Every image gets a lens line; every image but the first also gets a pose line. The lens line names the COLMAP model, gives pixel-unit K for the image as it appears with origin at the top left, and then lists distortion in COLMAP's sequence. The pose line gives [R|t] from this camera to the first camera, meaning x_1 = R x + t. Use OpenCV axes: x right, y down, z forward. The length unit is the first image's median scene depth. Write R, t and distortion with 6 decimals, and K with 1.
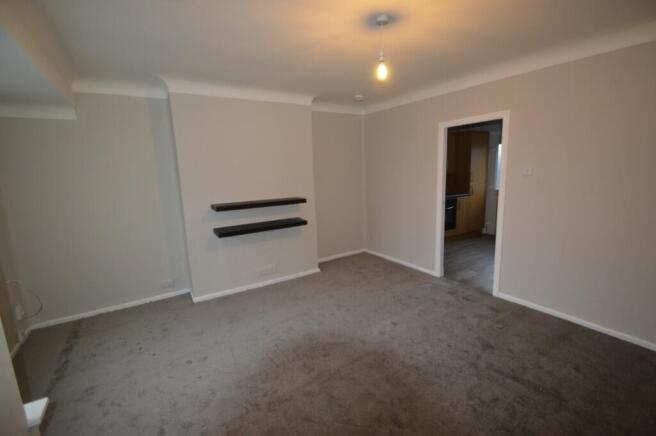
lens RADIAL K [[297.1, 0, 328.0], [0, 297.1, 218.0], [0, 0, 1]] dist [0.000041, -0.000027]
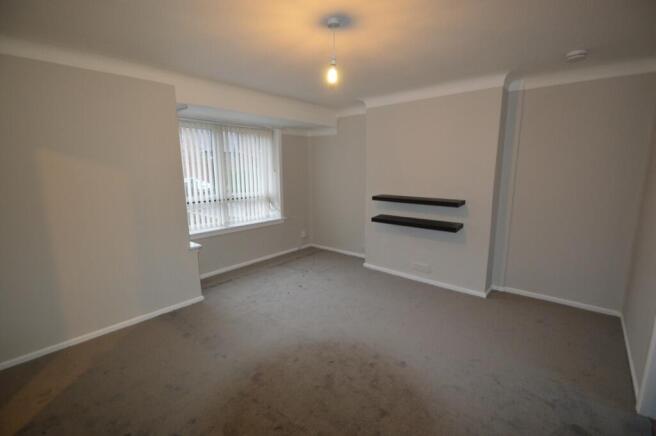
lens RADIAL K [[297.1, 0, 328.0], [0, 297.1, 218.0], [0, 0, 1]] dist [0.000041, -0.000027]
pose [[0.274027, 0.193669, -0.942020, 0.785095], [-0.161999, 0.974813, 0.153286, -0.112348], [0.947980, 0.110602, 0.298499, 0.476114]]
